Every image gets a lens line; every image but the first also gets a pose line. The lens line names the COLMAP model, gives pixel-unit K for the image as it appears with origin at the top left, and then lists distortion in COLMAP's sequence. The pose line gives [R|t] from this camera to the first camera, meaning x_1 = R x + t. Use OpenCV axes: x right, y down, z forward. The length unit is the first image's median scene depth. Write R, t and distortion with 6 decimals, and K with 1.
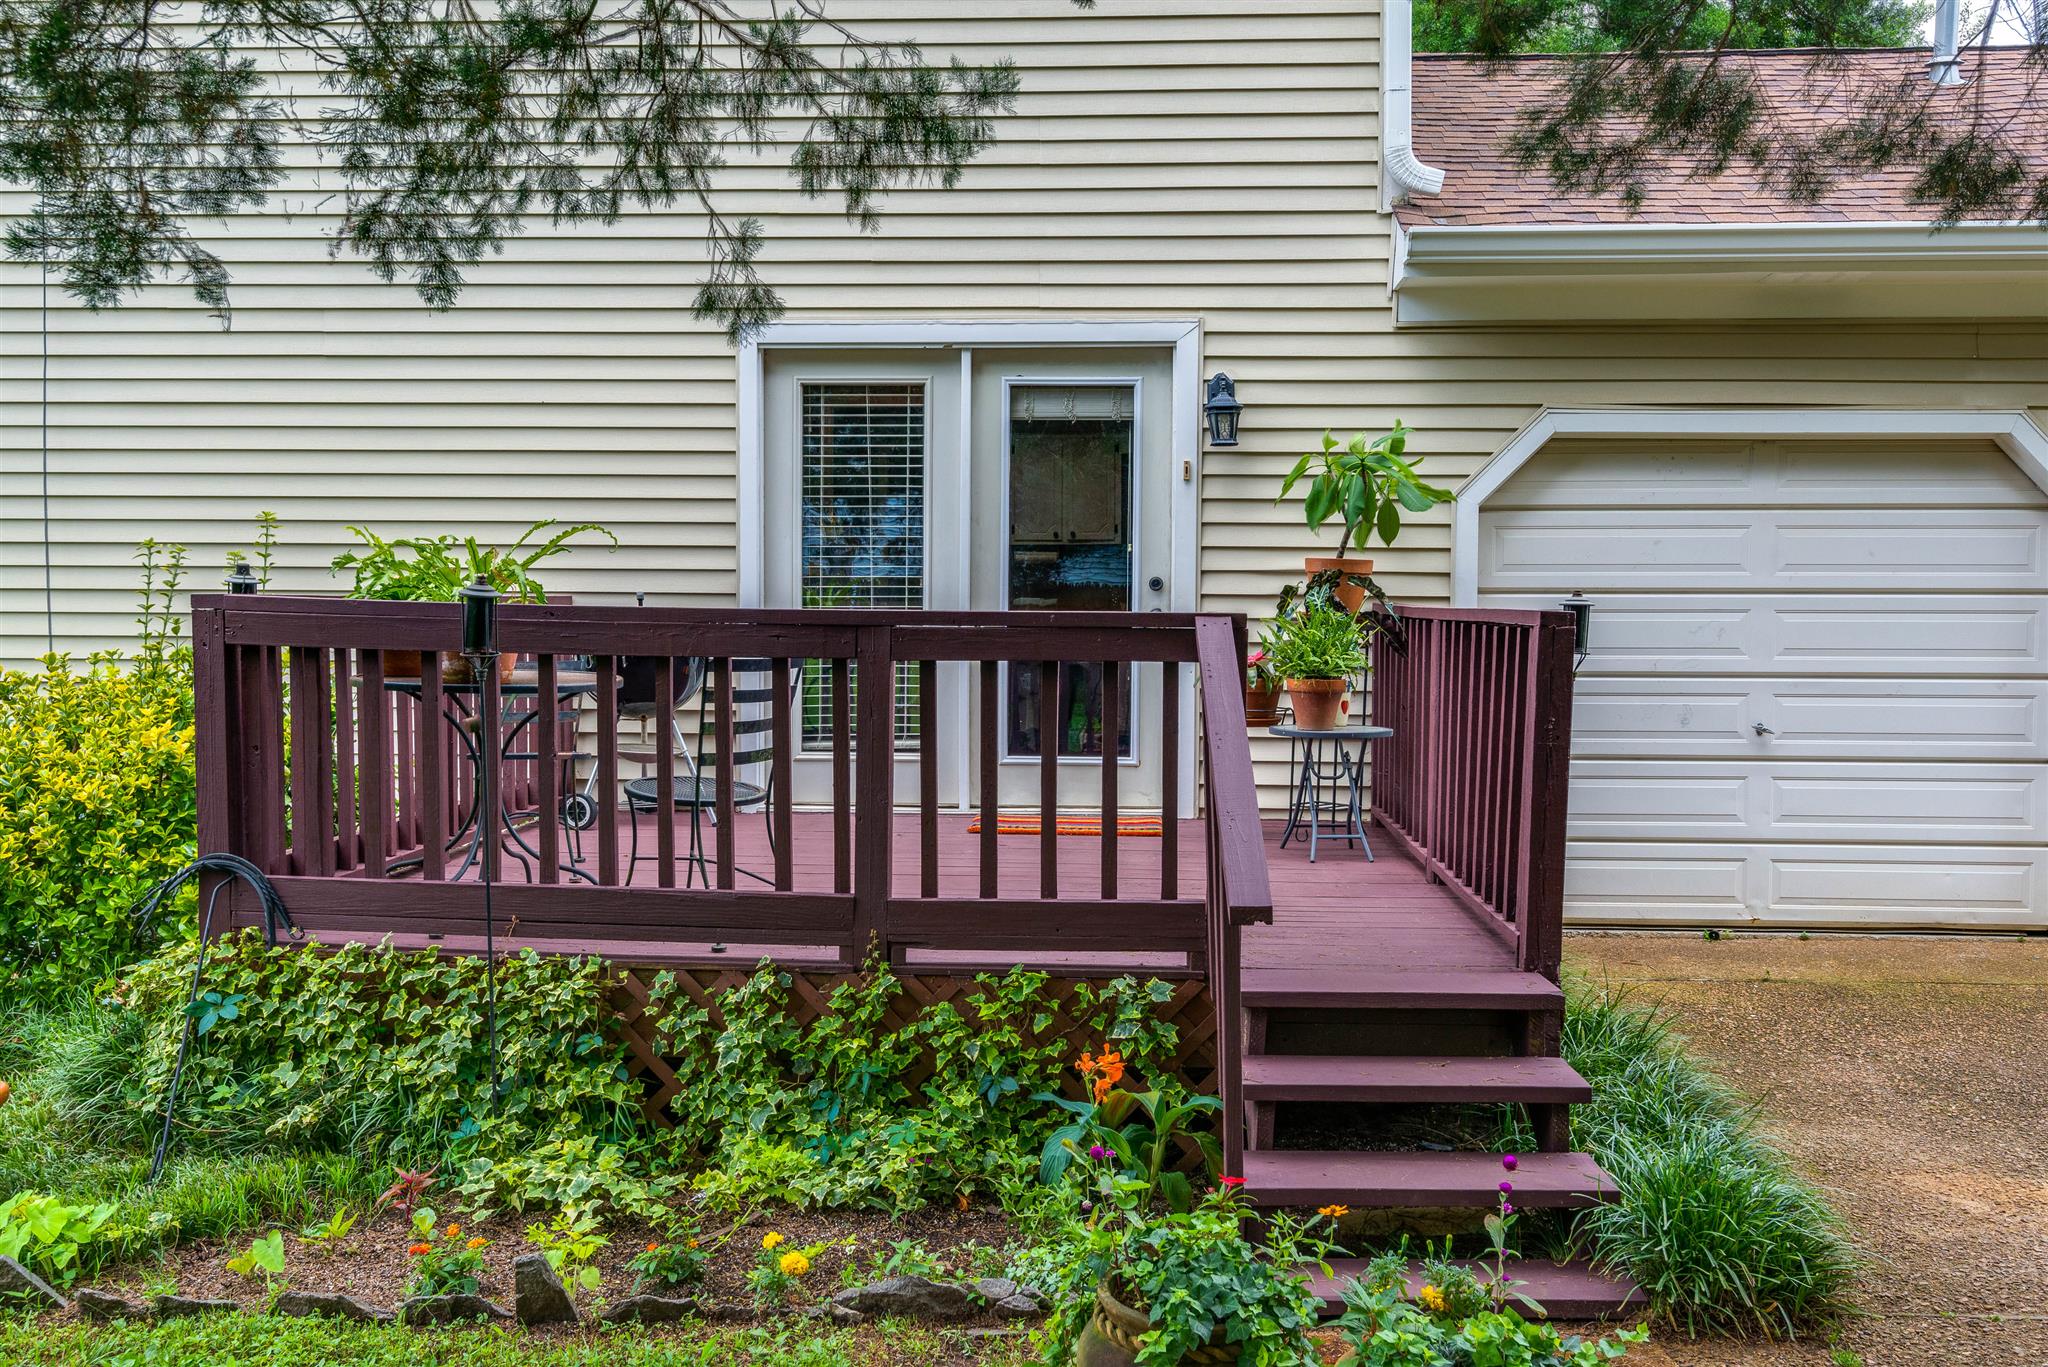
lens RADIAL K [[1748.0, 0, 1031.9], [0, 1748.0, 686.2], [0, 0, 1]] dist [0.002978, 0.012308]
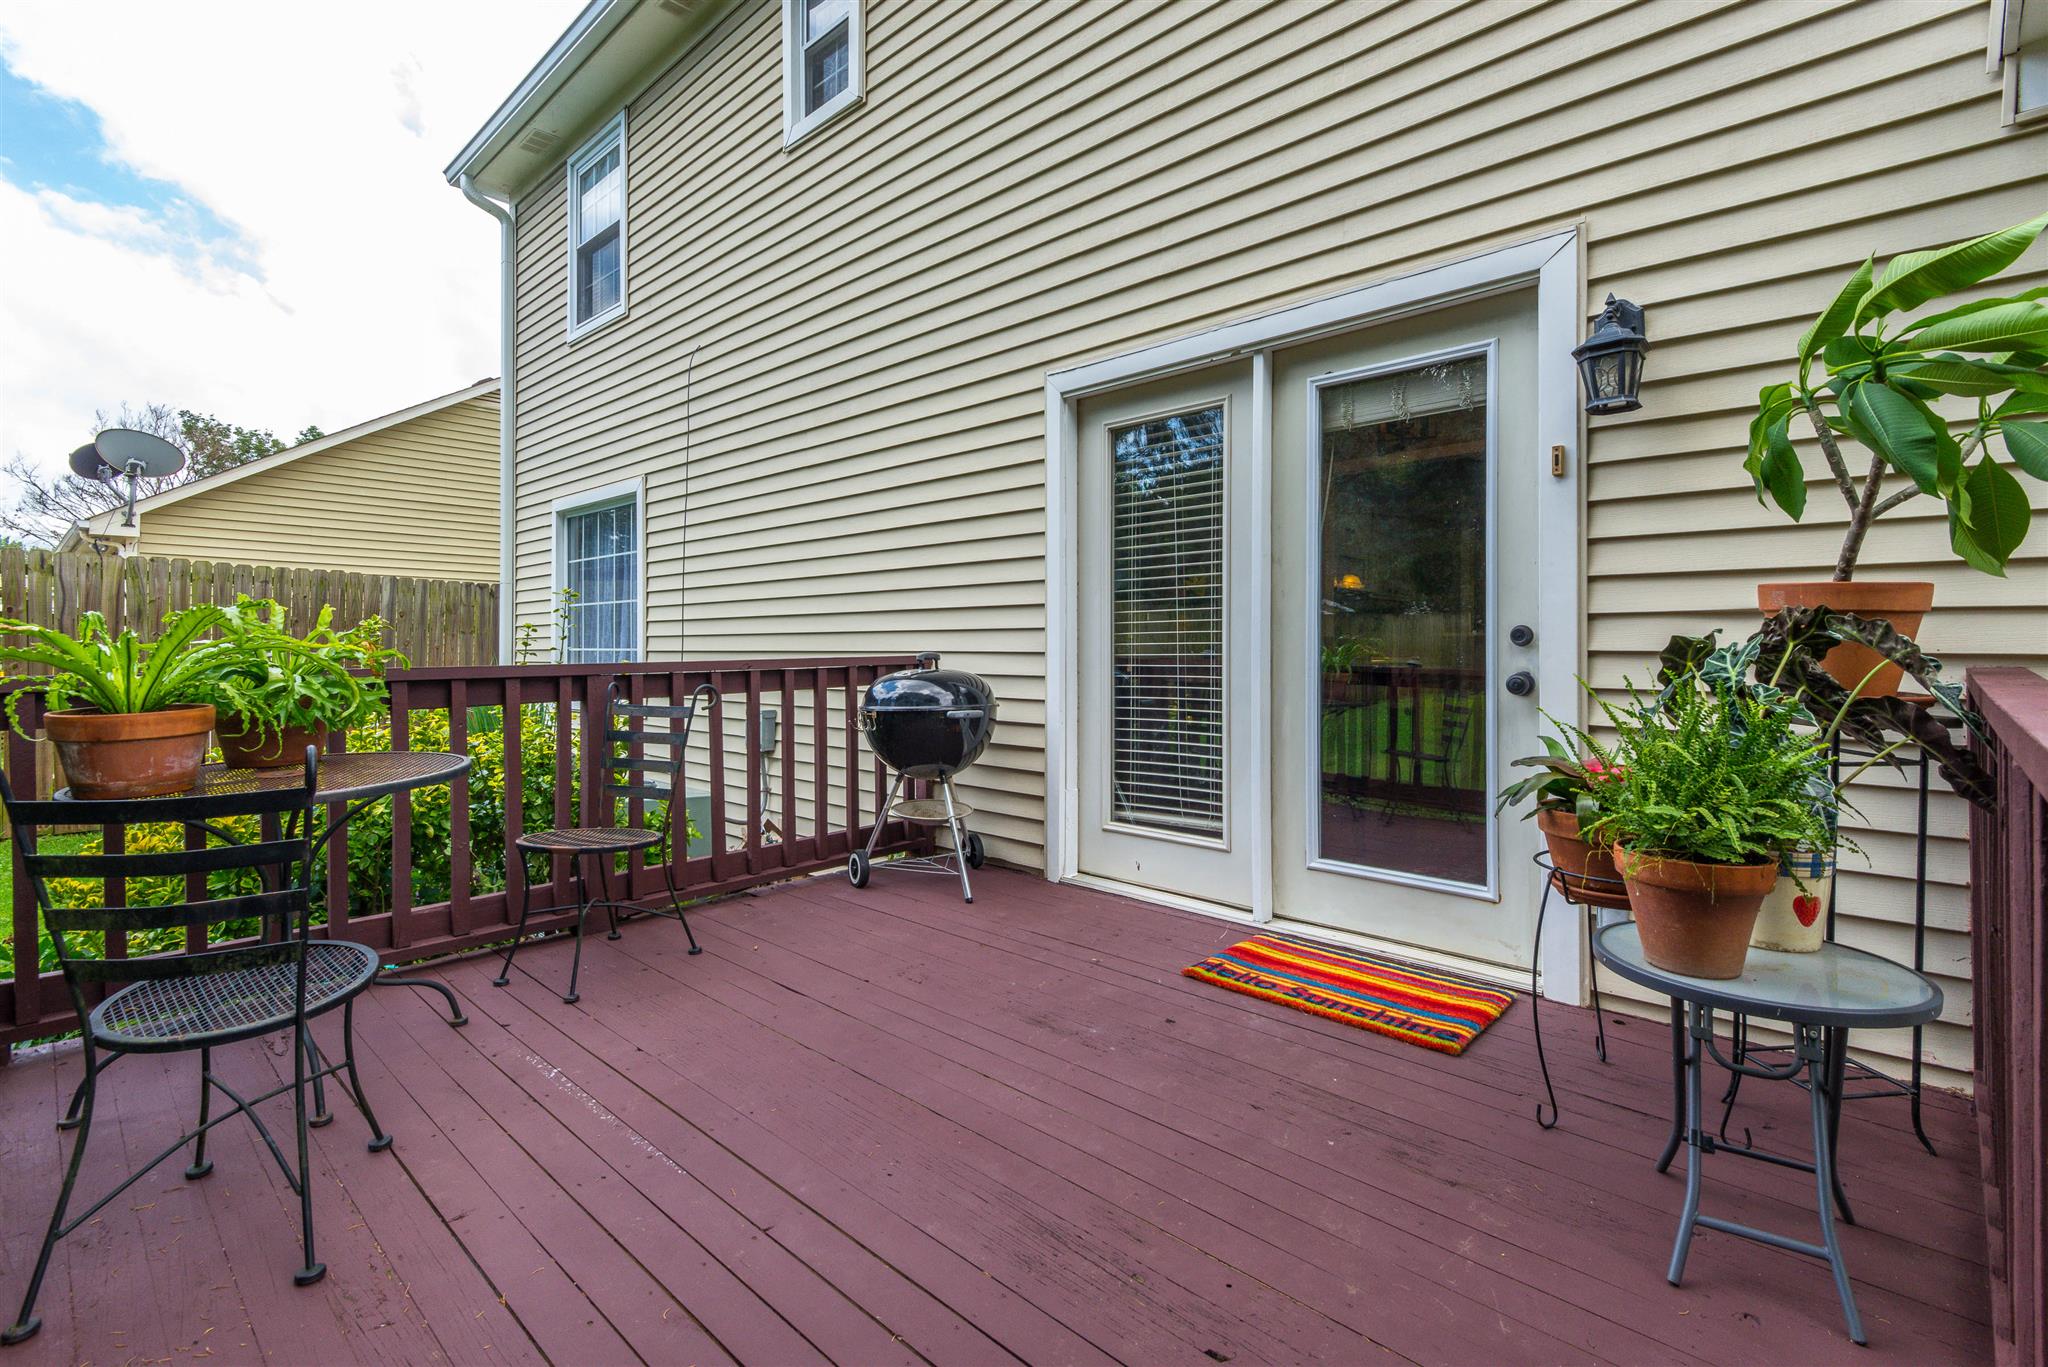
lens RADIAL K [[930.6, 0, 1026.0], [0, 930.6, 642.9], [0, 0, 1]] dist [0.020355, -0.012236]
pose [[0.752559, -0.010814, -0.658436, 0.266633], [-0.011654, 0.999490, -0.029736, -0.067972], [0.658421, 0.030052, 0.752049, 0.961492]]
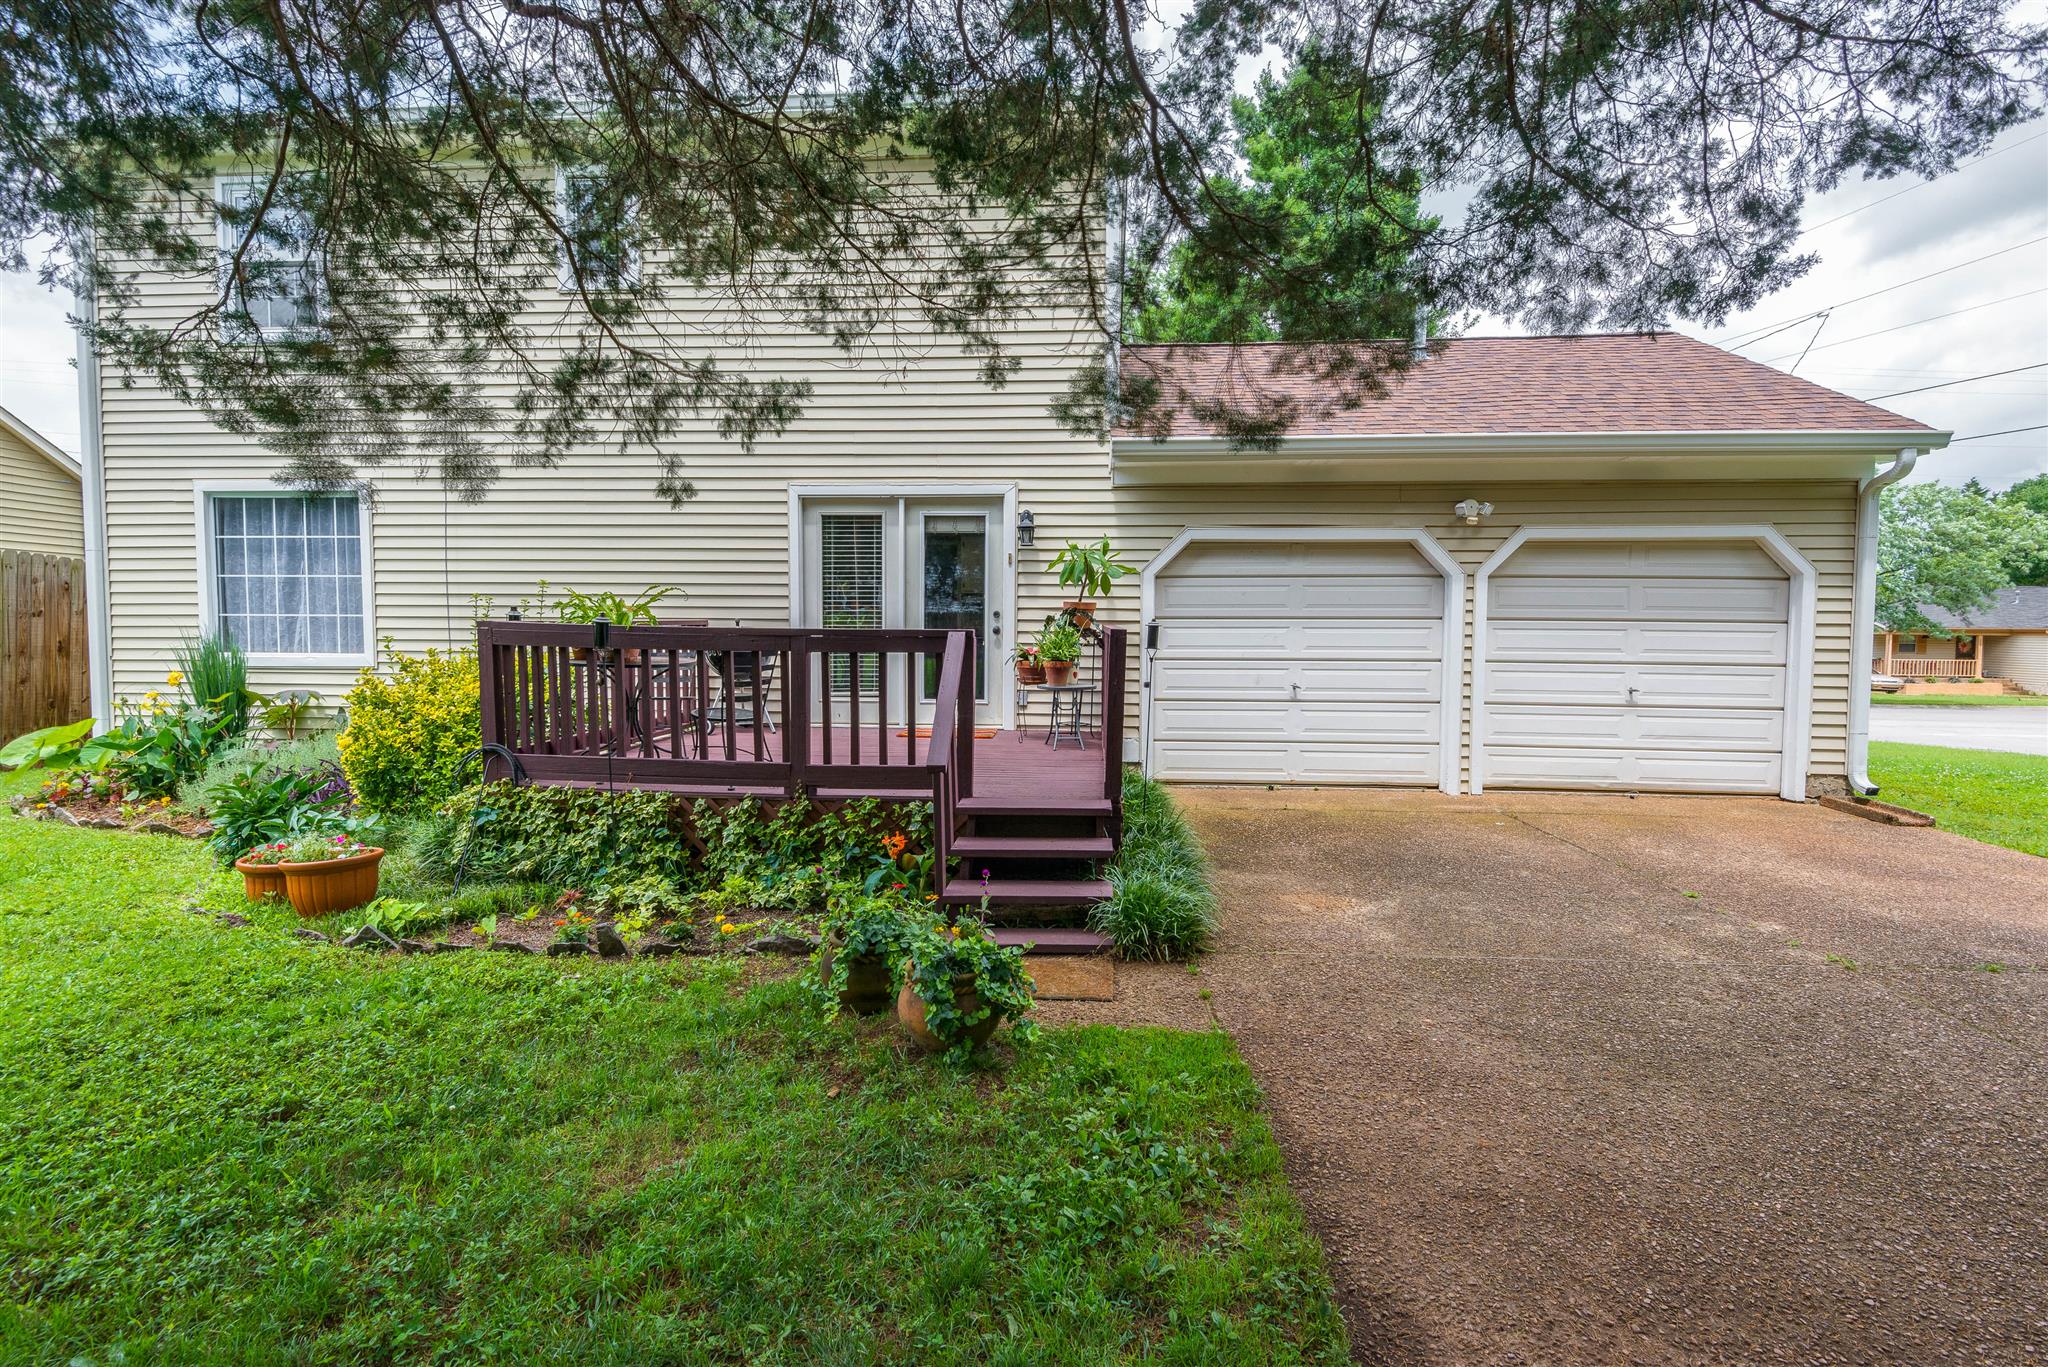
lens RADIAL K [[930.6, 0, 1036.0], [0, 930.6, 677.7], [0, 0, 1]] dist [0.020355, -0.012236]
pose [[0.999966, 0.000653, -0.008208, 0.202090], [-0.000545, 0.999913, 0.013182, 0.000996], [0.008216, -0.013177, 0.999879, -0.124245]]
